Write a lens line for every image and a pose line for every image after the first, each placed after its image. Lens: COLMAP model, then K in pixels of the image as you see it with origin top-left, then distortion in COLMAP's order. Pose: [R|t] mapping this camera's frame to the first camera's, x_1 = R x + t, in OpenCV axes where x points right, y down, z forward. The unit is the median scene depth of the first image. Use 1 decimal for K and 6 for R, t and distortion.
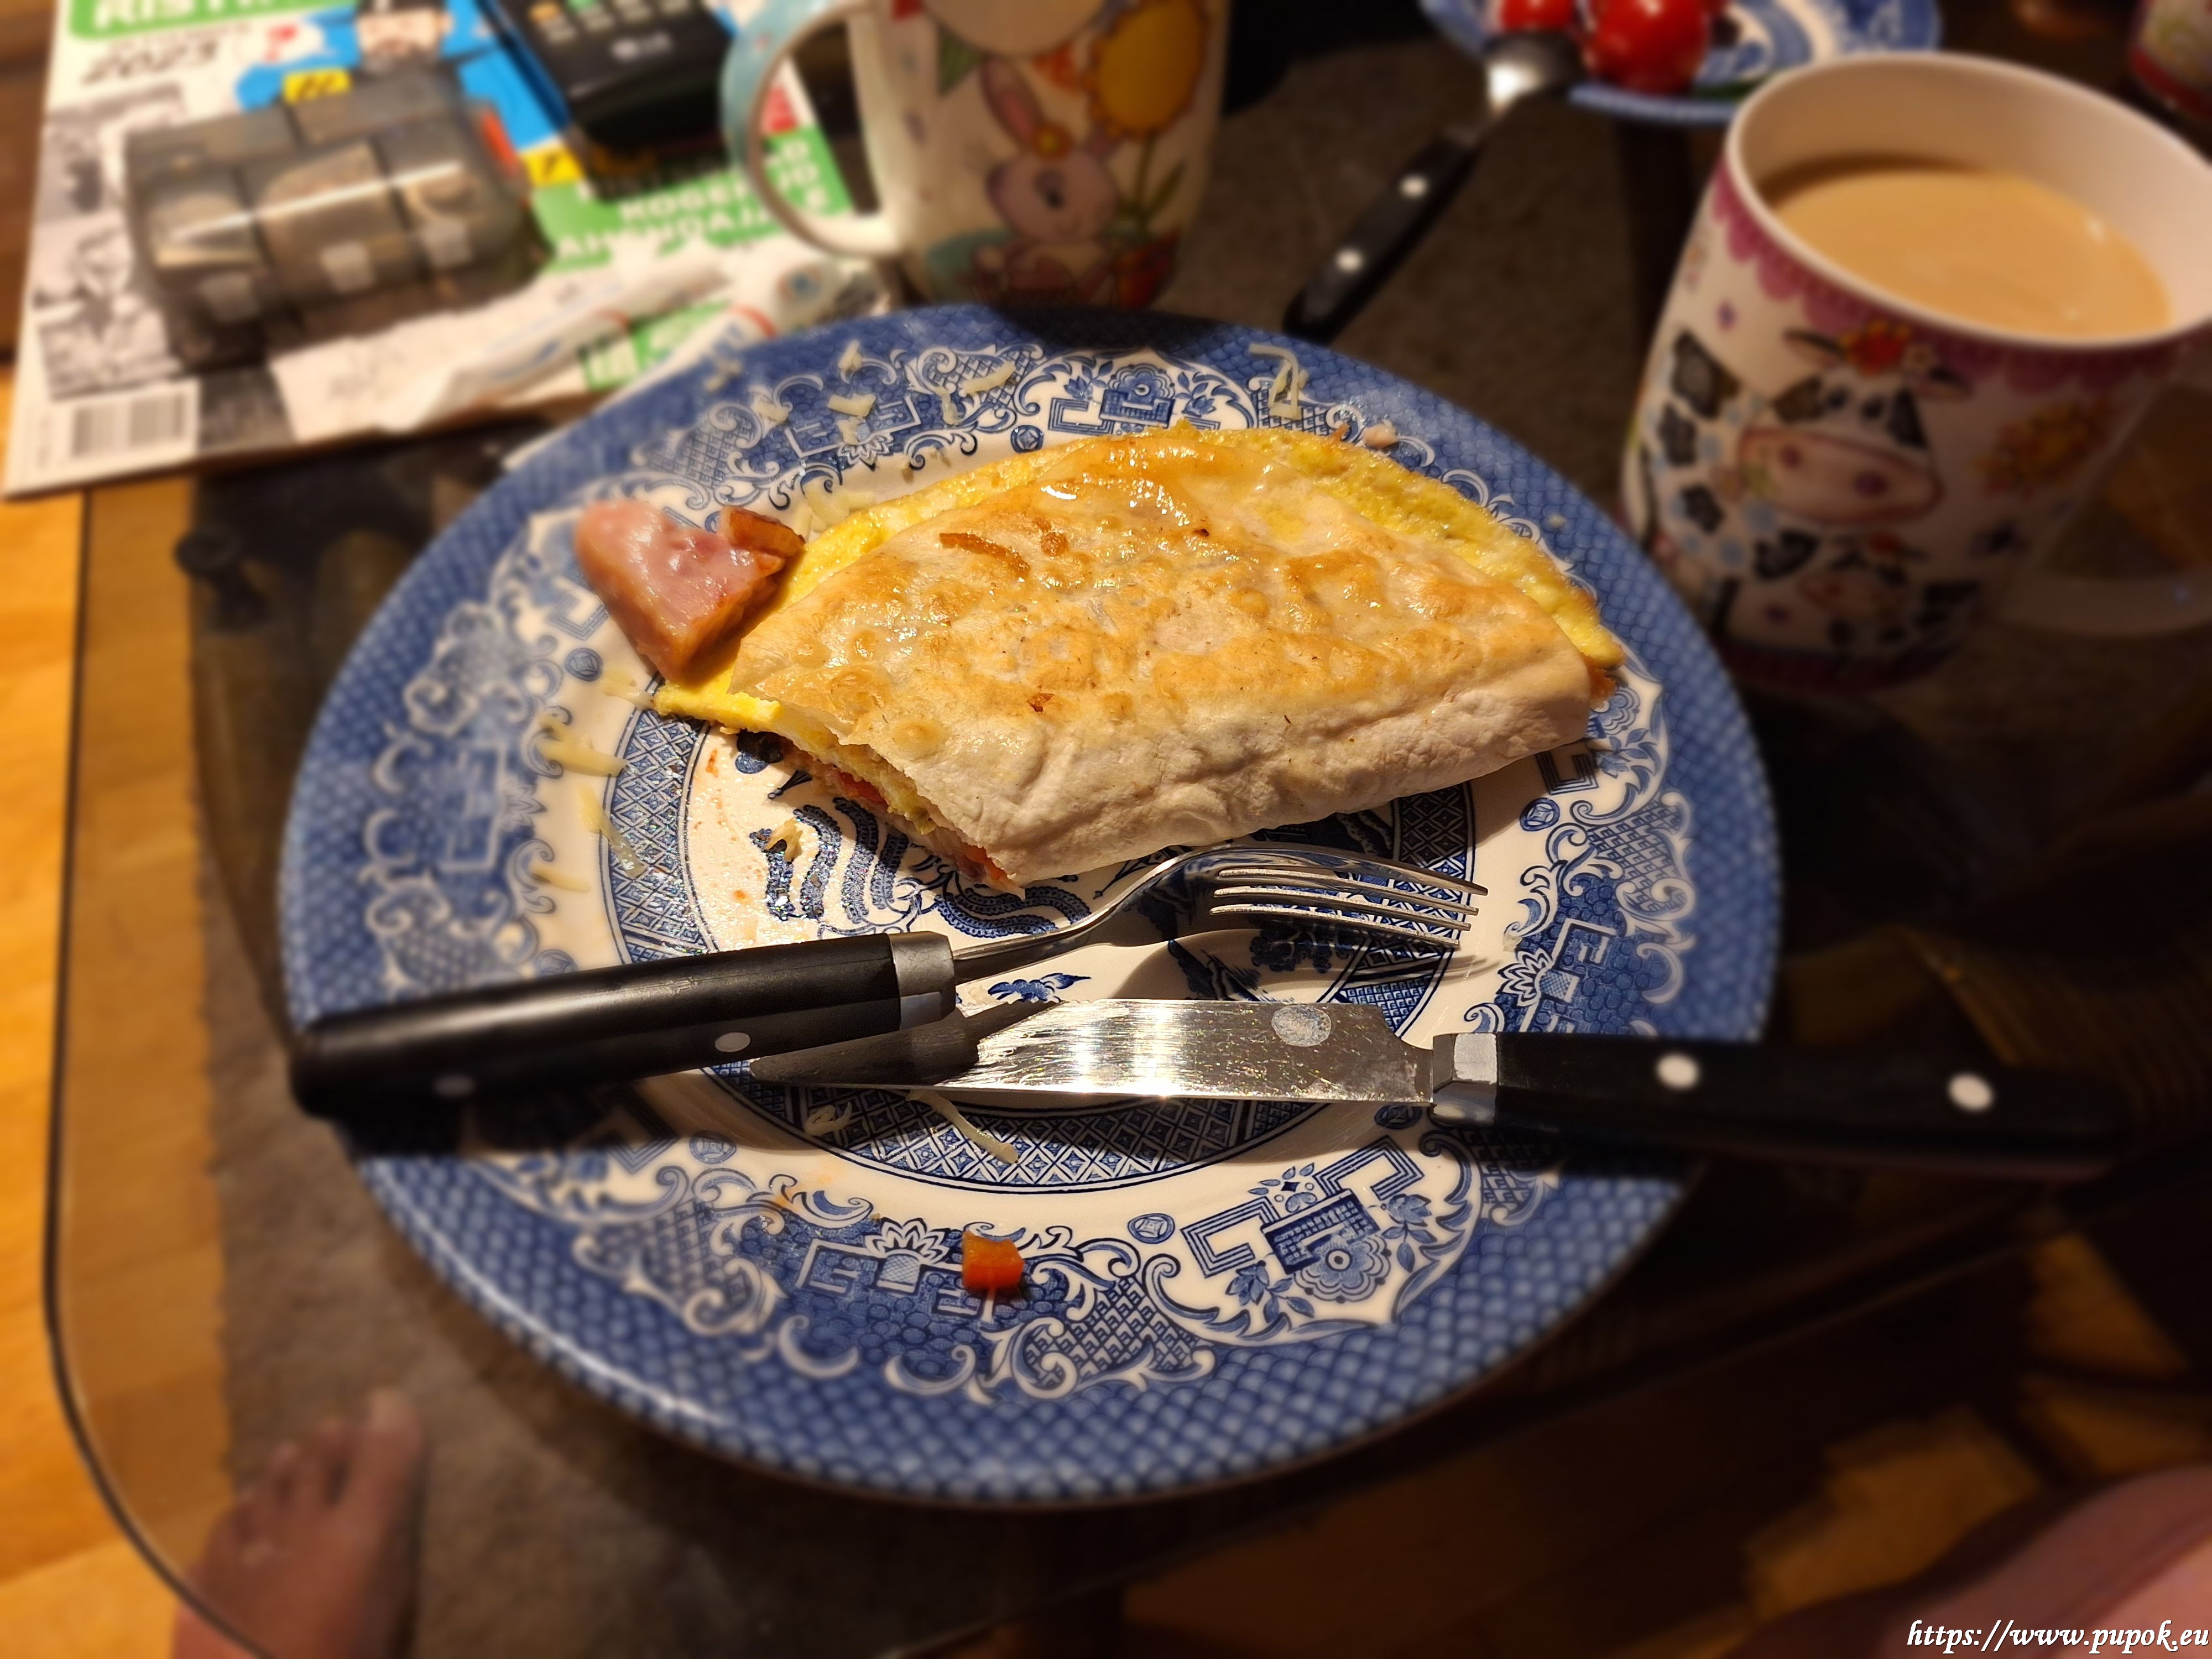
lens RADIAL K [[1545.0, 0, 1140.5], [0, 1545.0, 815.9], [0, 0, 1]] dist [0.101849, -0.135572]
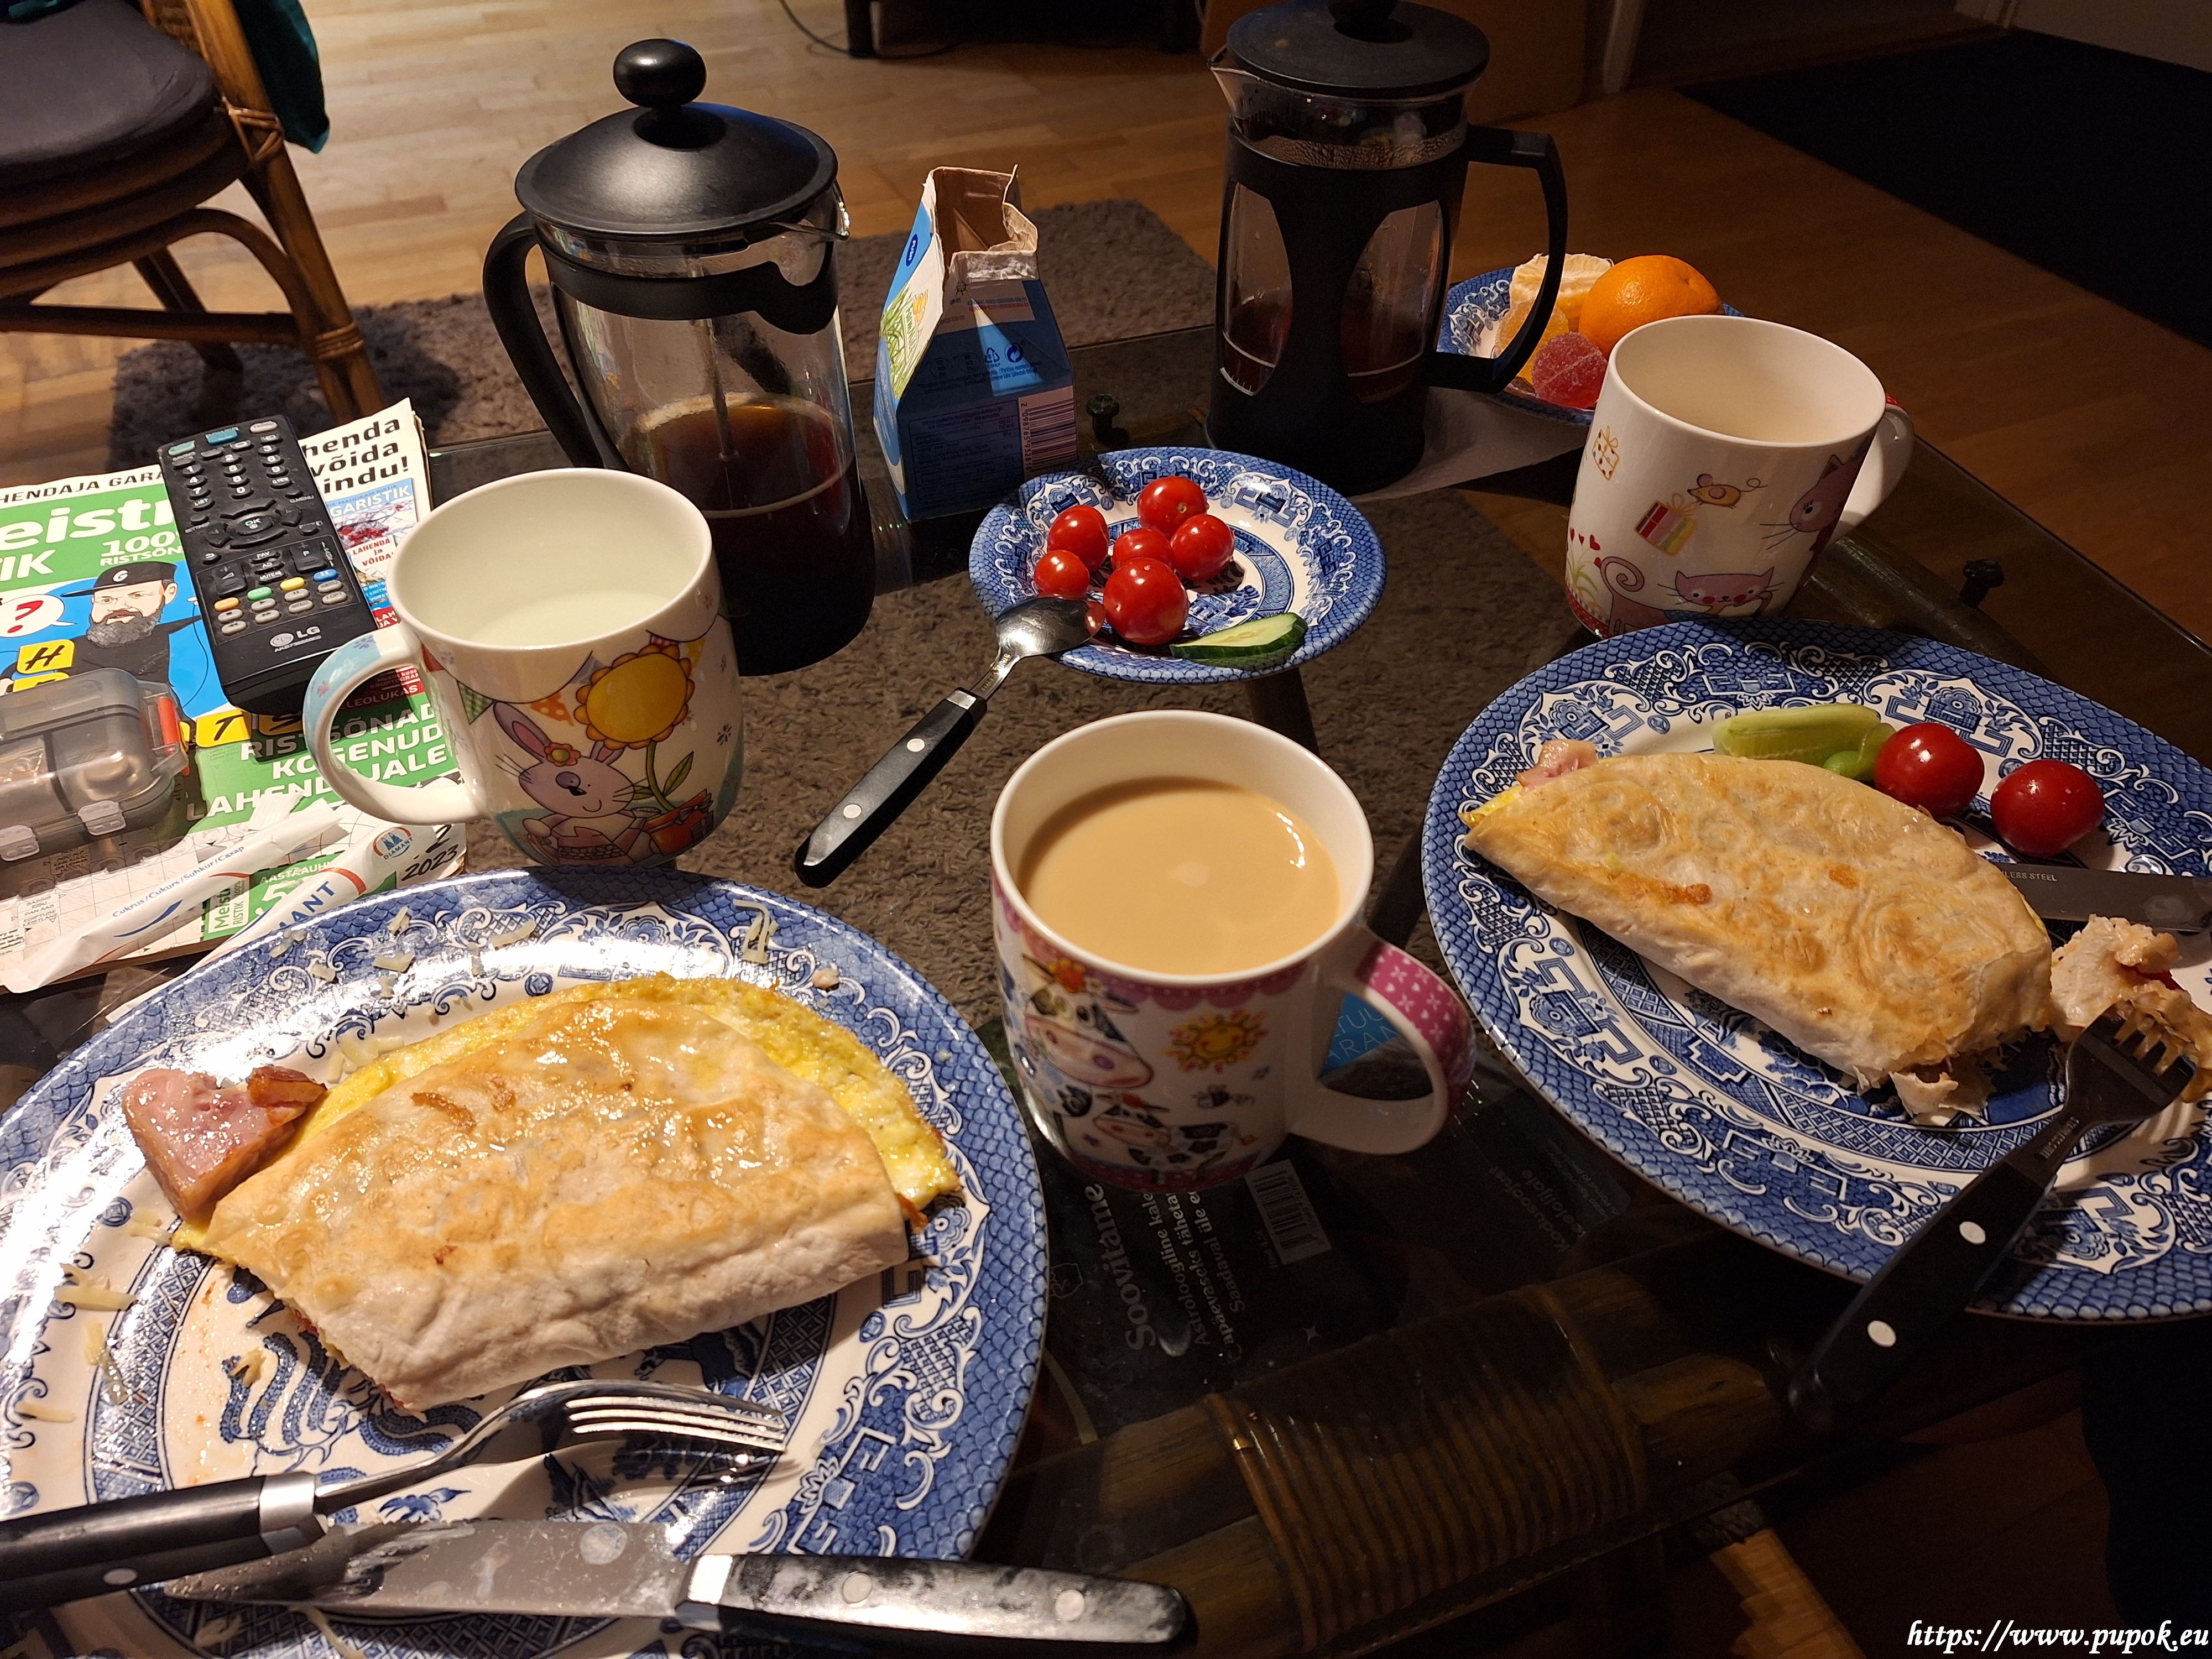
lens RADIAL K [[1522.7, 0, 1097.1], [0, 1522.7, 845.9], [0, 0, 1]] dist [0.101558, -0.128652]
pose [[0.999735, -0.020943, 0.009563, 0.441380], [0.022183, 0.987406, -0.156646, -0.186466], [-0.006162, 0.156816, 0.987609, -0.269386]]
